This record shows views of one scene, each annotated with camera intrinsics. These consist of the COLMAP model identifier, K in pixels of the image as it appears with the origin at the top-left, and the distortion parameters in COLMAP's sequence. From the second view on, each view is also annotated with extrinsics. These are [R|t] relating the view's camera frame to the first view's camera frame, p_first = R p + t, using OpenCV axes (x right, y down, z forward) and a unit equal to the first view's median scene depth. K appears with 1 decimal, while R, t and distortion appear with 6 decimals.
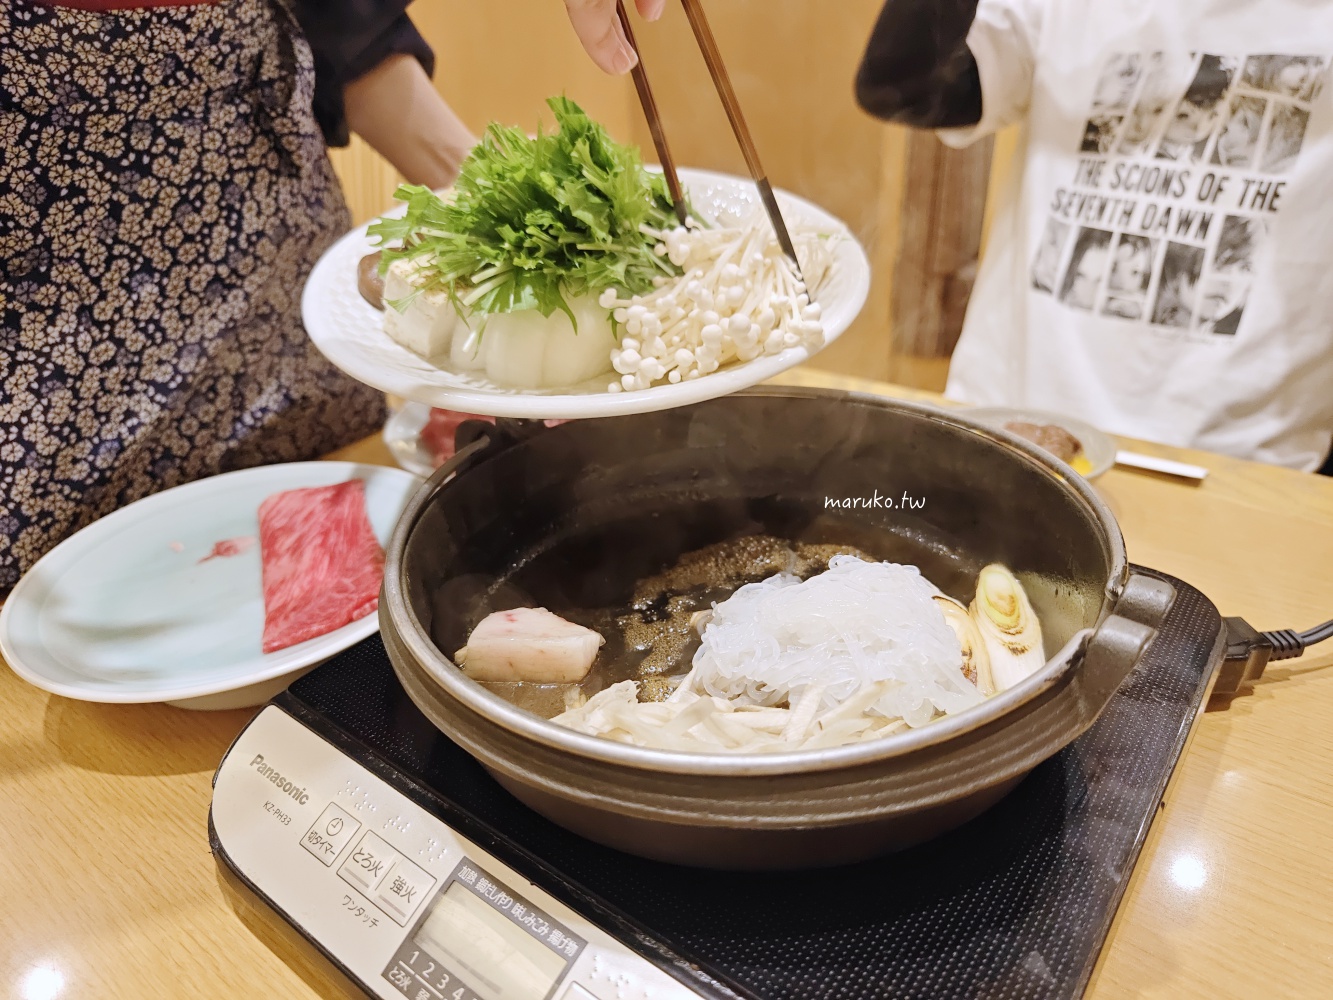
lens RADIAL K [[943.8, 0, 665.4], [0, 943.8, 505.4], [0, 0, 1]] dist [-0.048157, 0.027038]
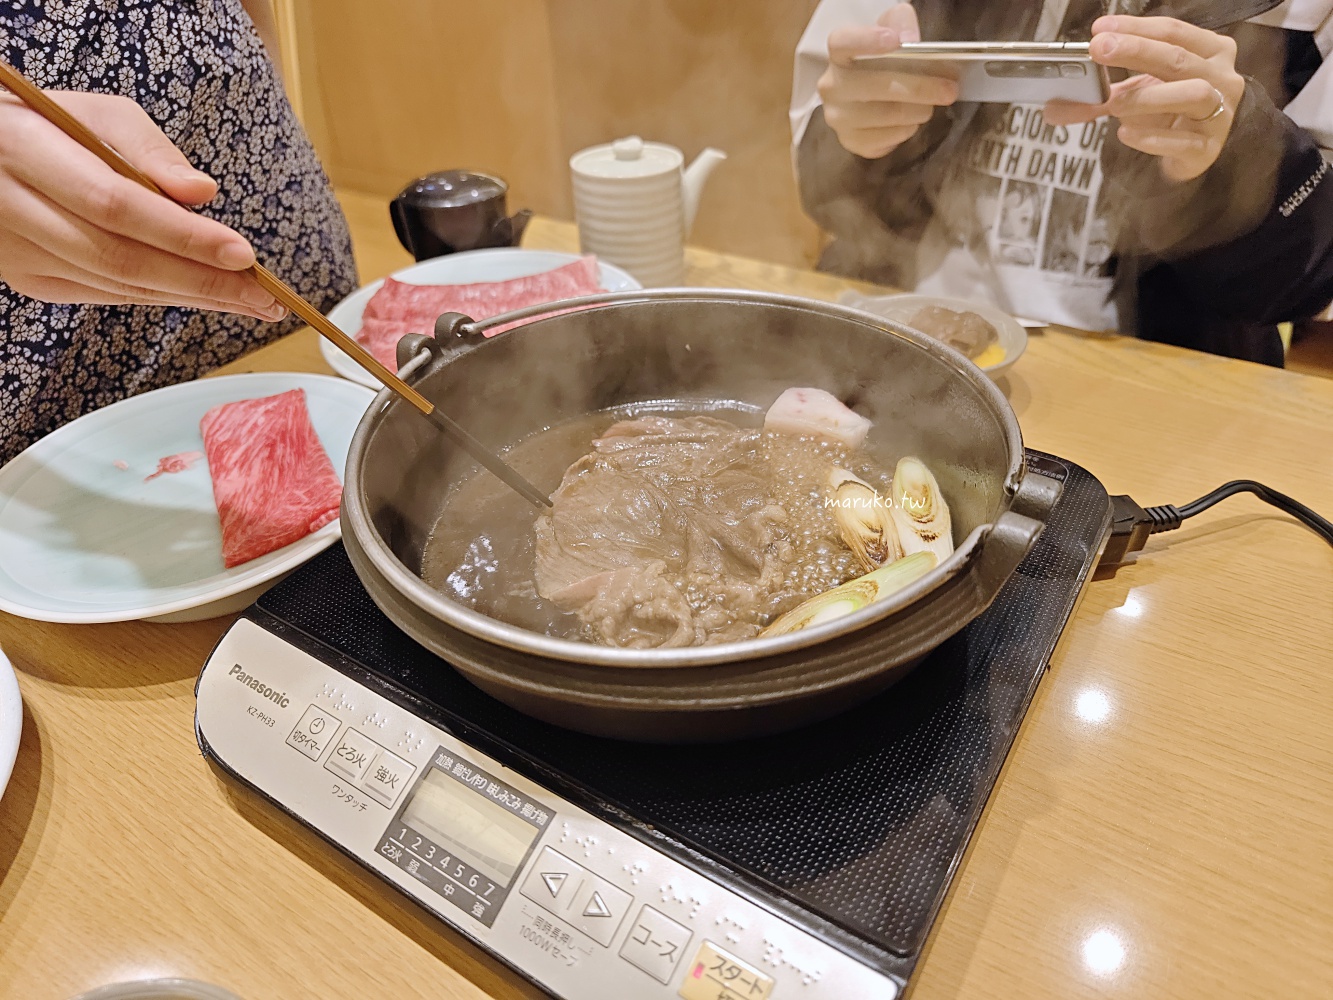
lens RADIAL K [[943.8, 0, 669.2], [0, 943.8, 513.0], [0, 0, 1]] dist [-0.048157, 0.027038]
pose [[0.996532, -0.042221, 0.071709, -0.011343], [0.031526, 0.989044, 0.144212, -0.052723], [-0.077013, -0.141451, 0.986945, -0.087900]]
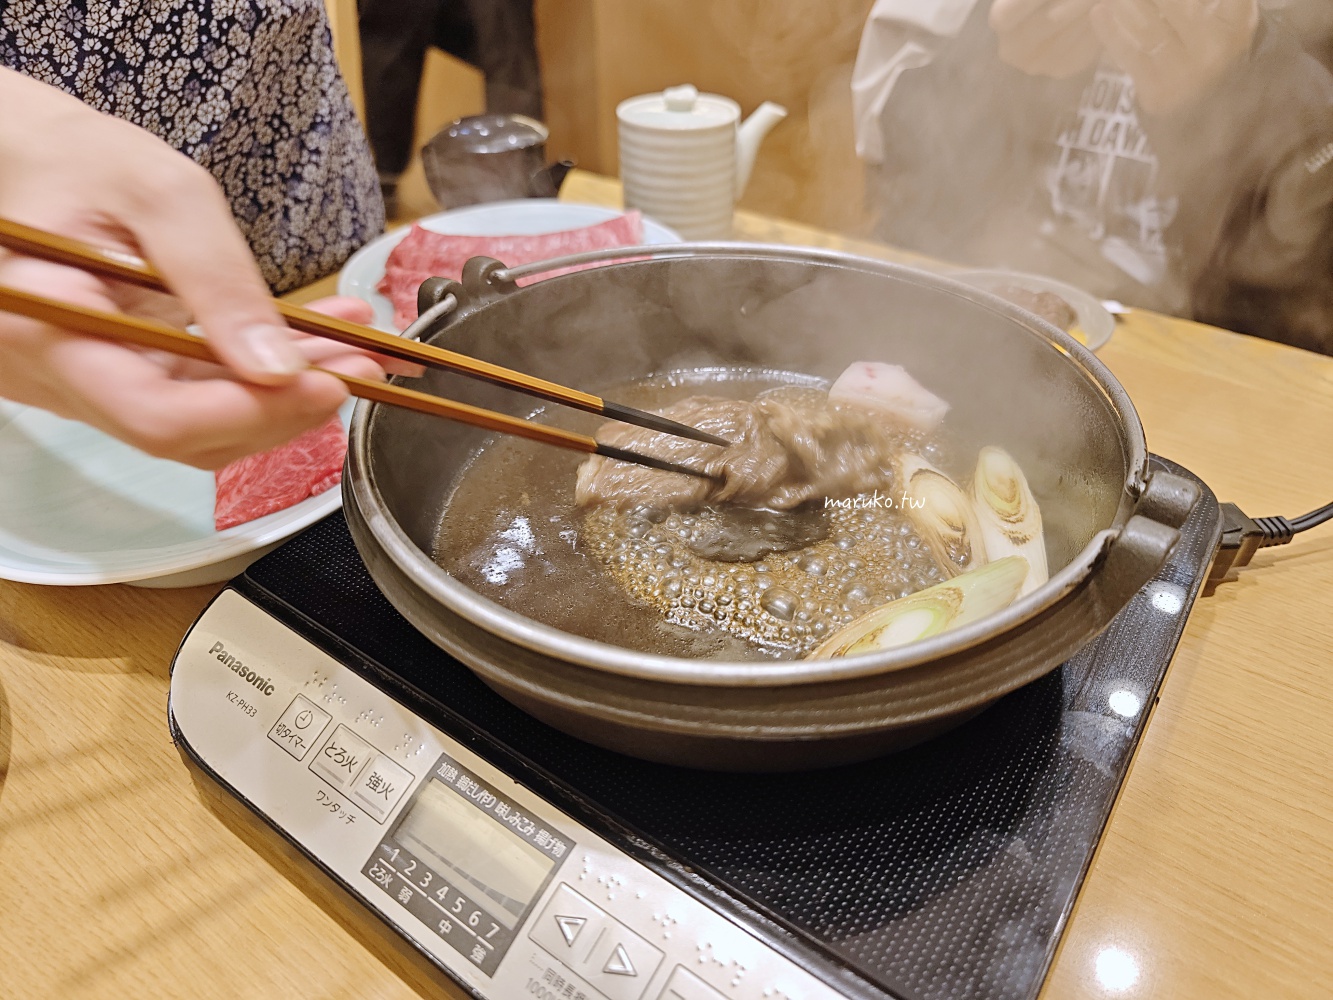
lens RADIAL K [[943.8, 0, 666.9], [0, 943.8, 511.3], [0, 0, 1]] dist [-0.048157, 0.027038]
pose [[0.998724, 0.009566, 0.049584, -0.037534], [-0.017502, 0.986608, 0.162168, -0.028190], [-0.047369, -0.162829, 0.985517, 0.086261]]
